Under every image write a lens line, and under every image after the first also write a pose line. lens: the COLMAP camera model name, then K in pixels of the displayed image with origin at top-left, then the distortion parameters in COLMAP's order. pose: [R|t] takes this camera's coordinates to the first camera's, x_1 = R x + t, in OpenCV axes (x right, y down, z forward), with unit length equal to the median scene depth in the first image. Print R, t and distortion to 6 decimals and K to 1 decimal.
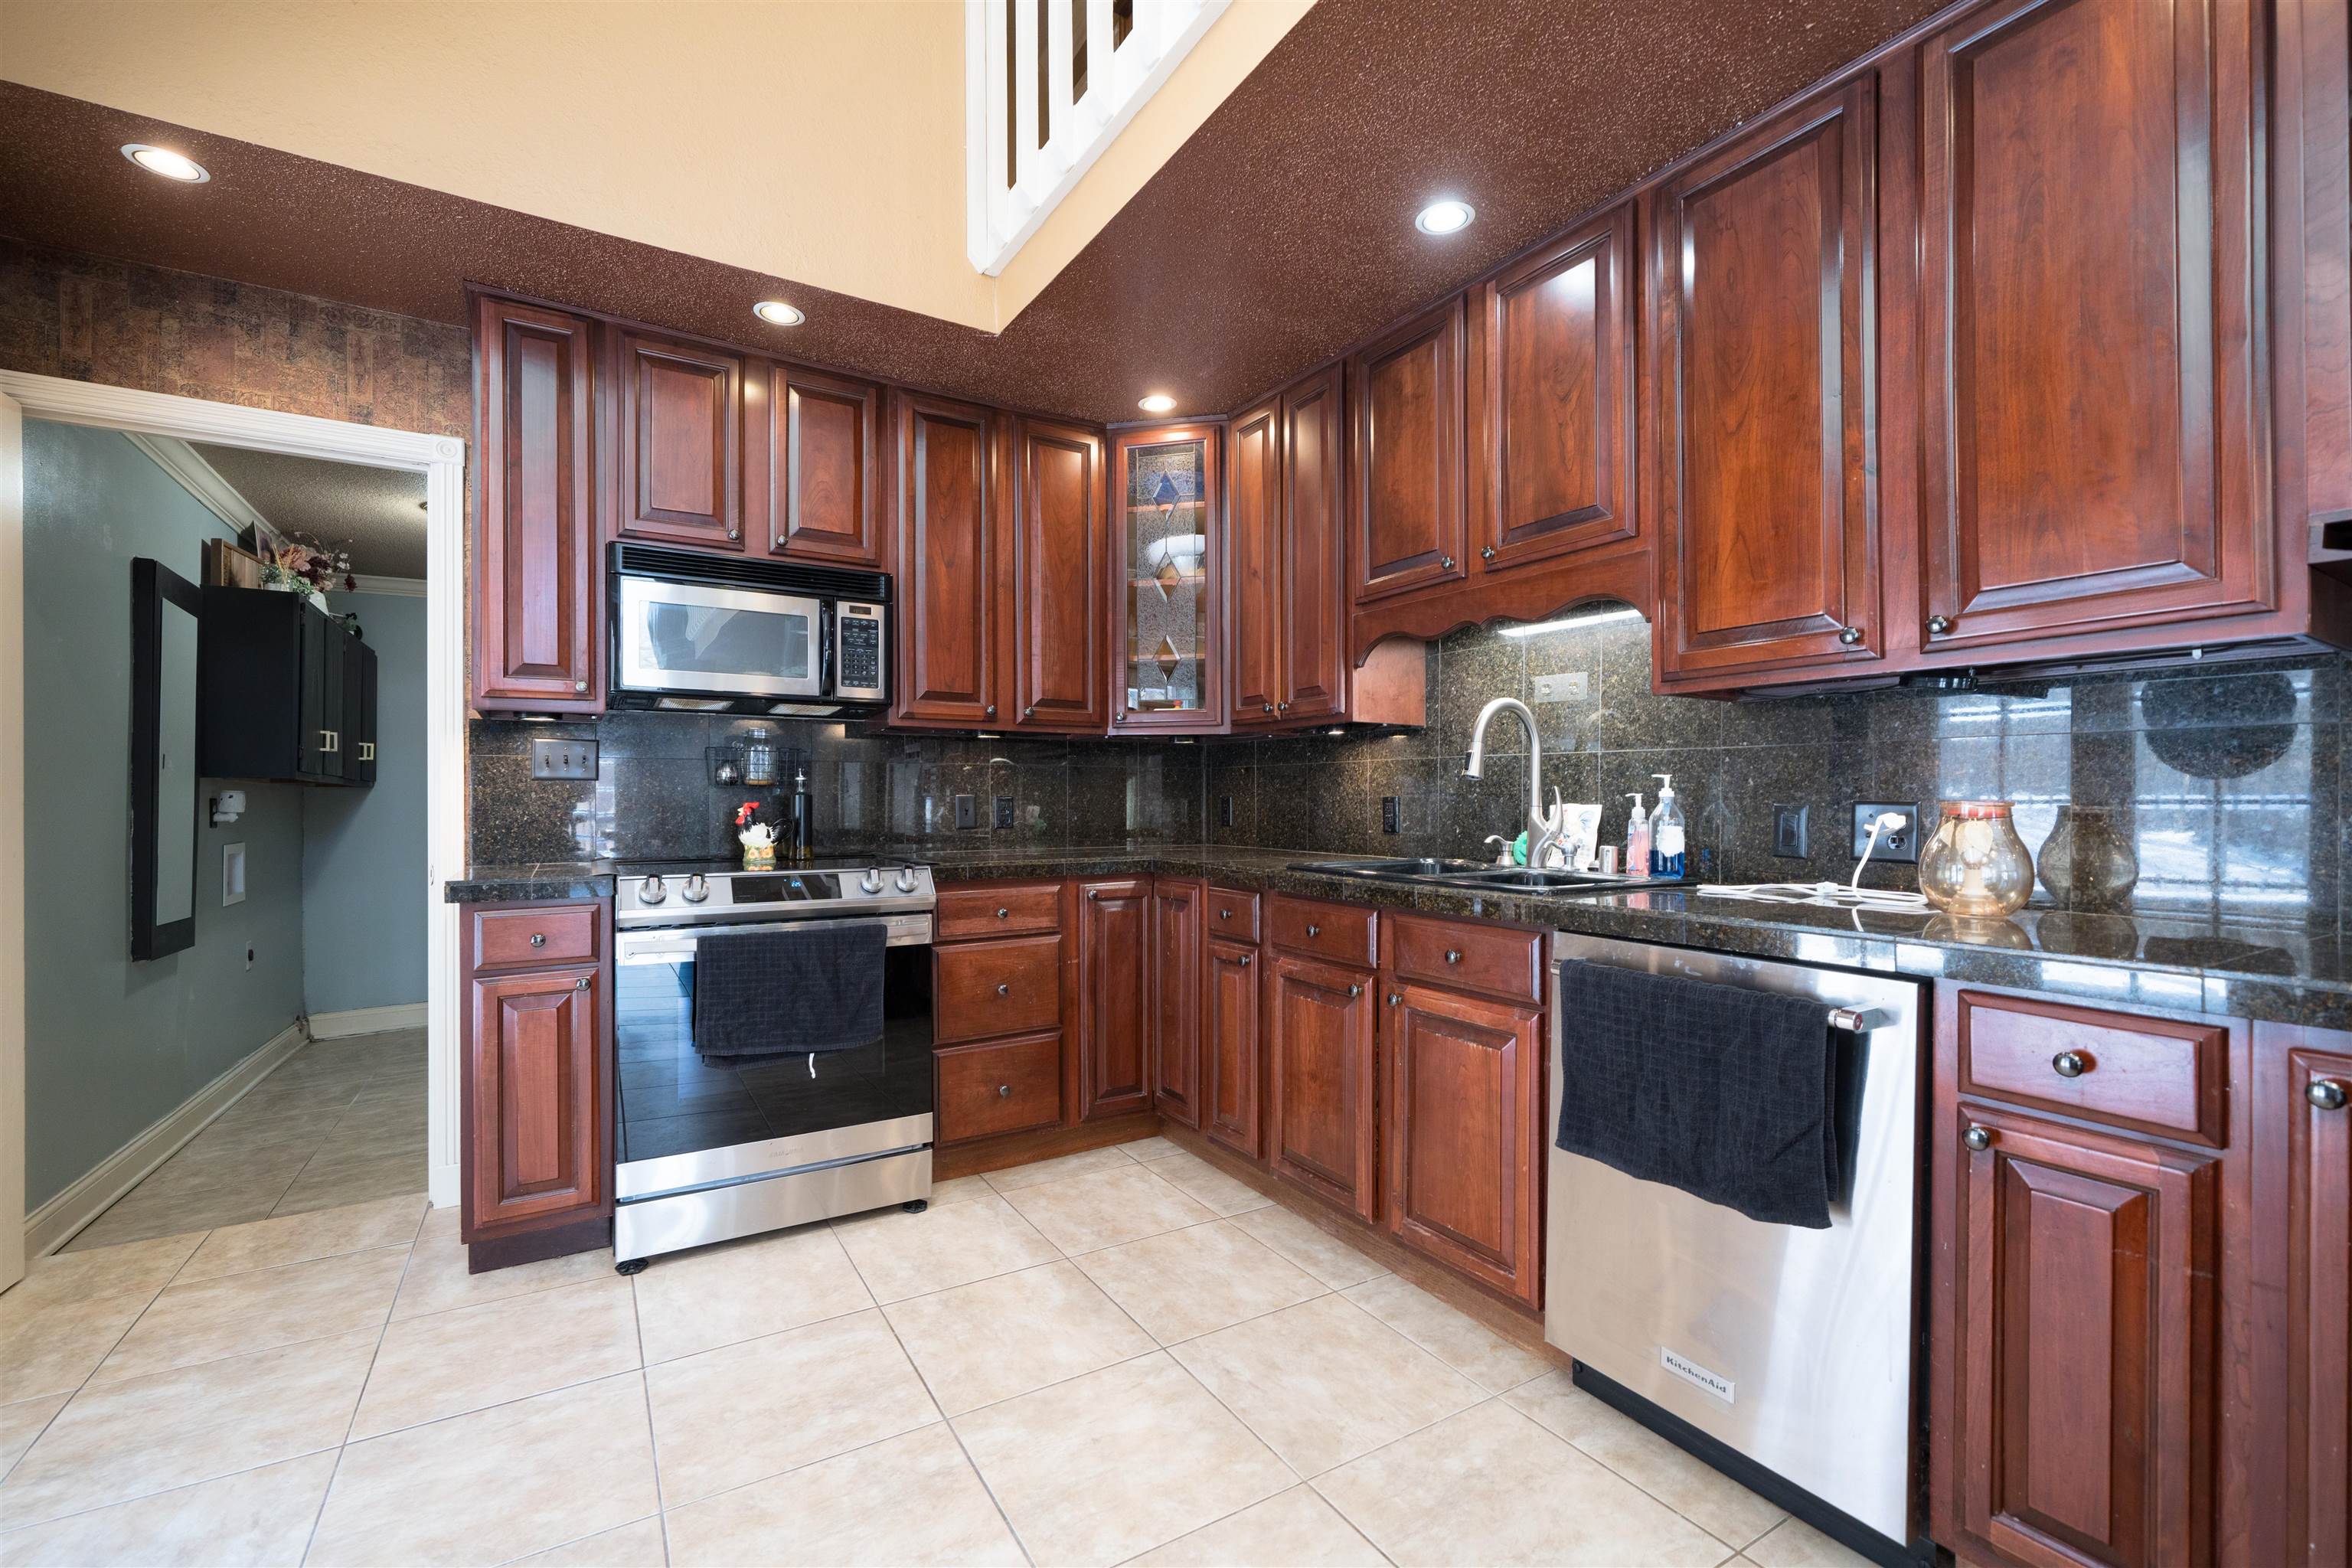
lens RADIAL K [[991.3, 0, 1140.1], [0, 991.3, 798.8], [0, 0, 1]] dist [-0.000319, 0.000997]
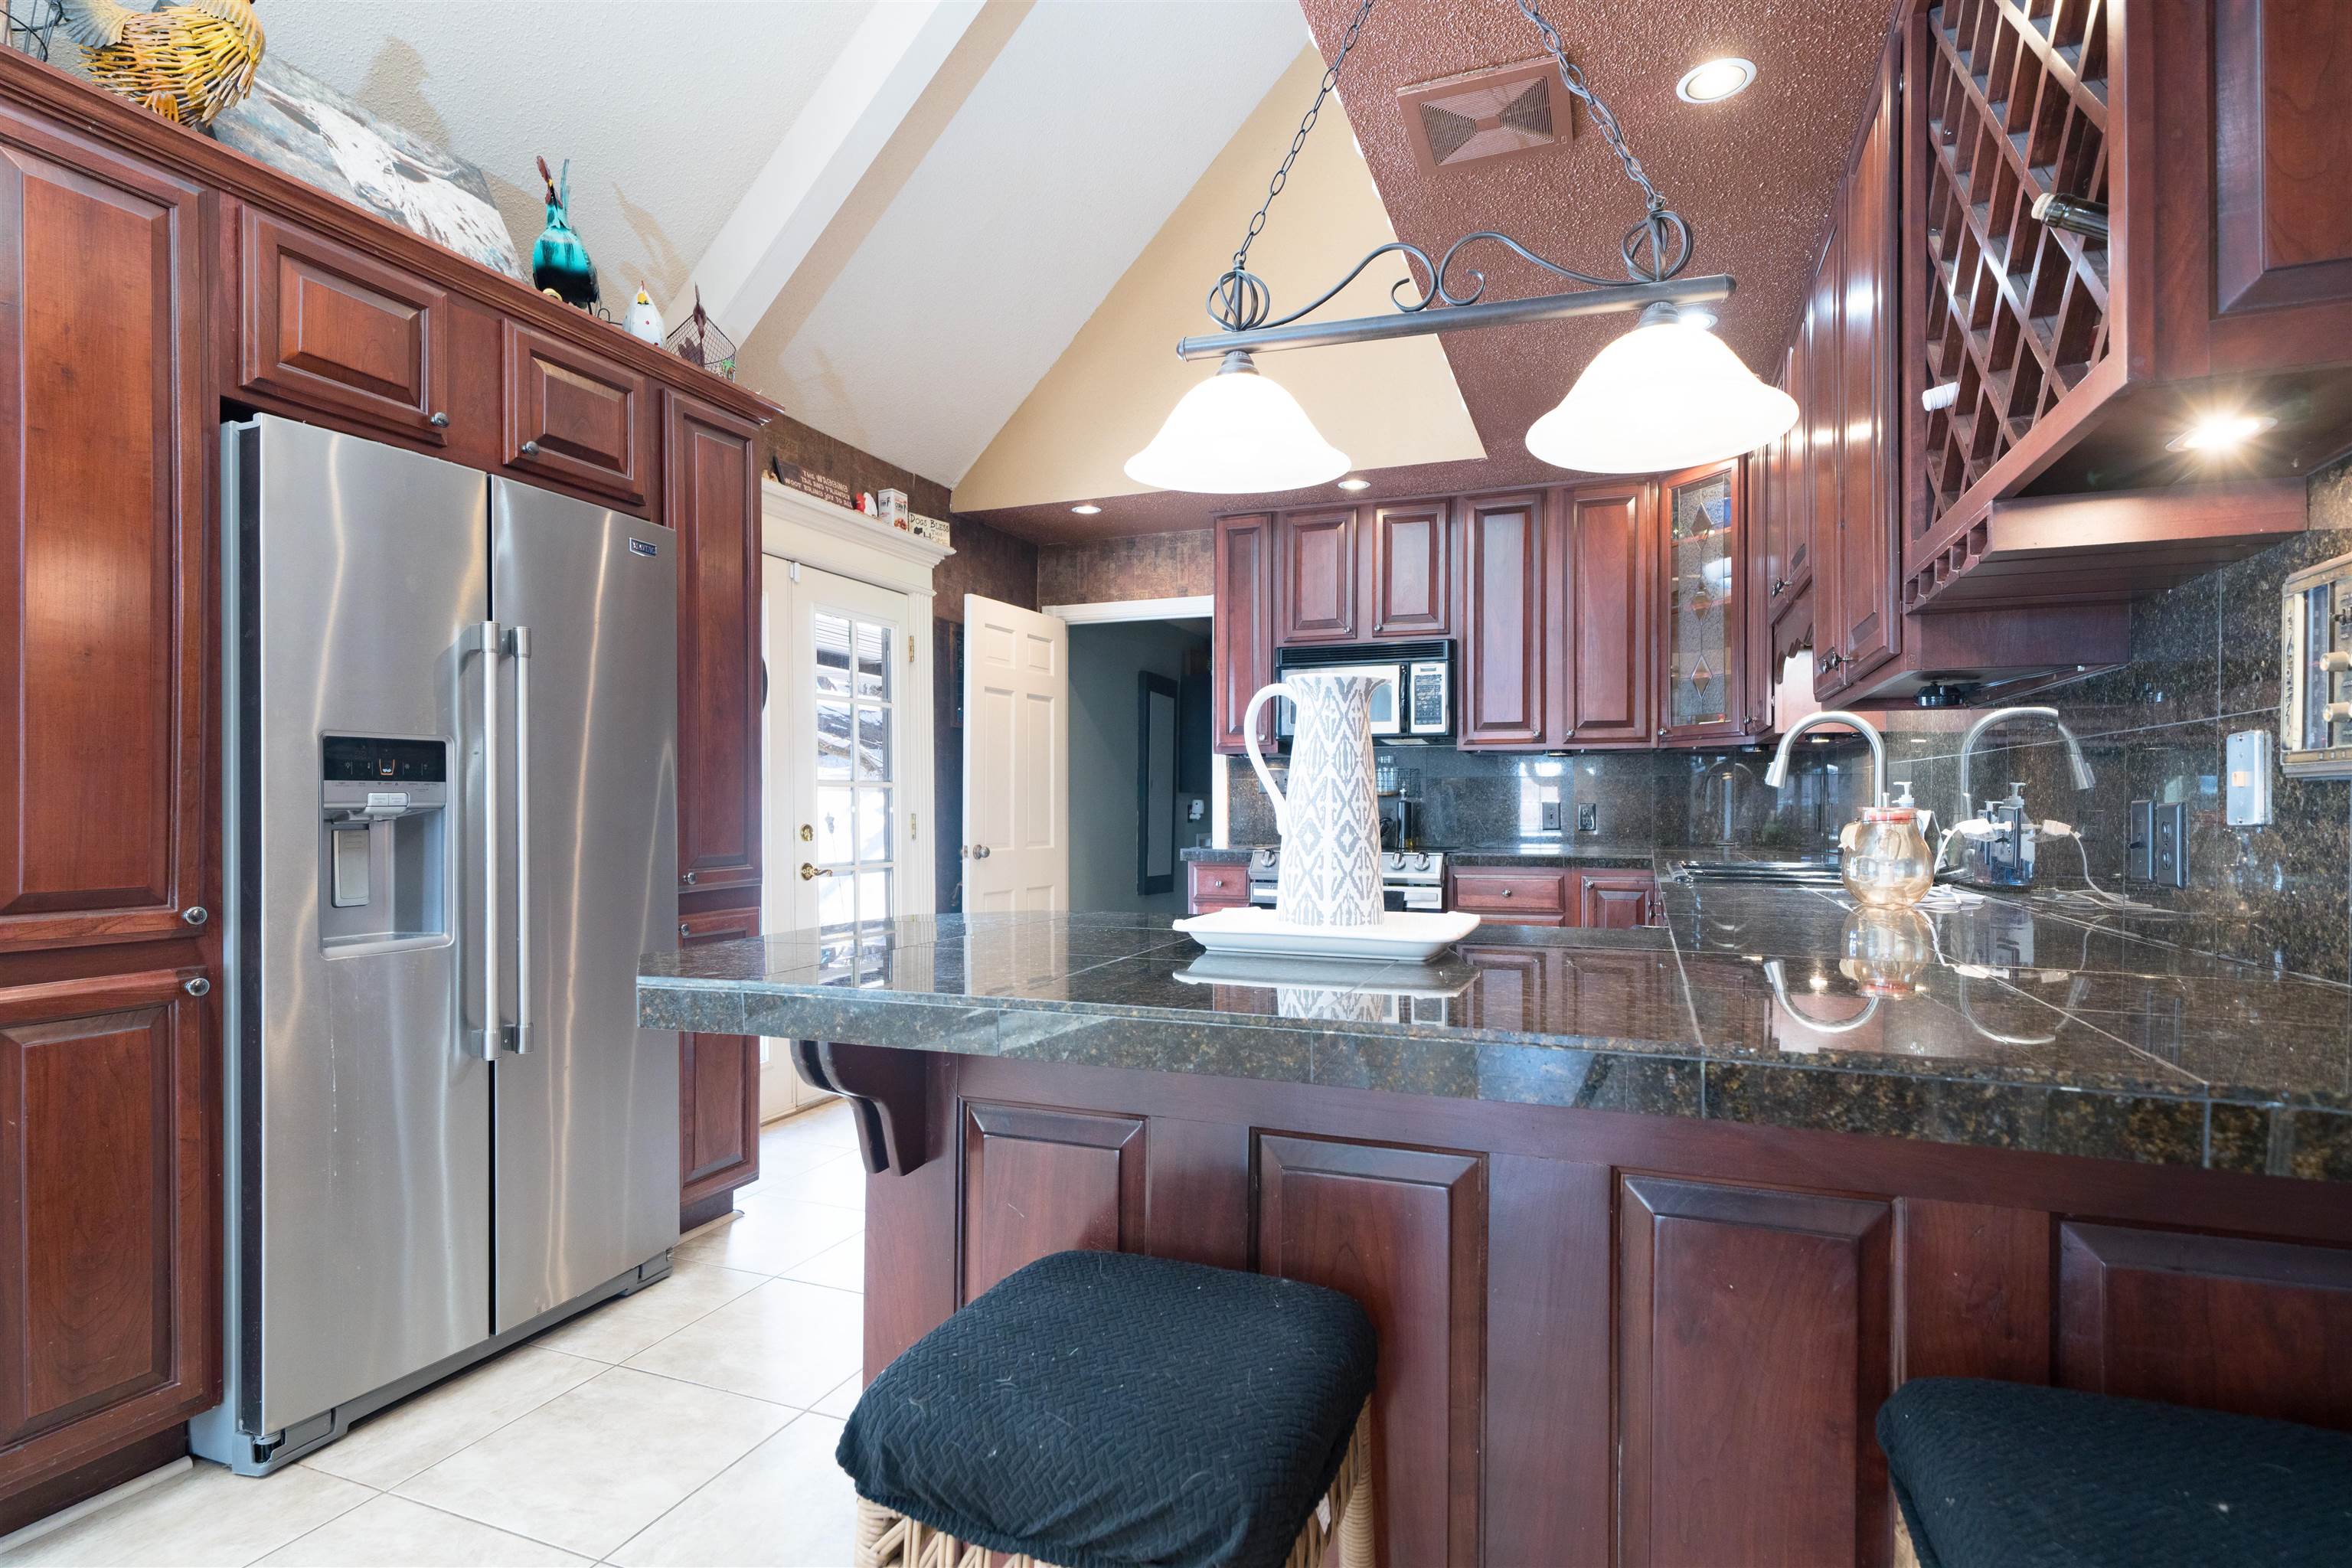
lens RADIAL K [[1170.2, 0, 1183.4], [0, 1170.2, 805.3], [0, 0, 1]] dist [0.003283, -0.001653]
pose [[0.620449, 0.000157, -0.784247, 0.873802], [-0.000083, 1.000000, 0.000134, 0.000700], [0.784247, -0.000018, 0.620449, -0.315591]]
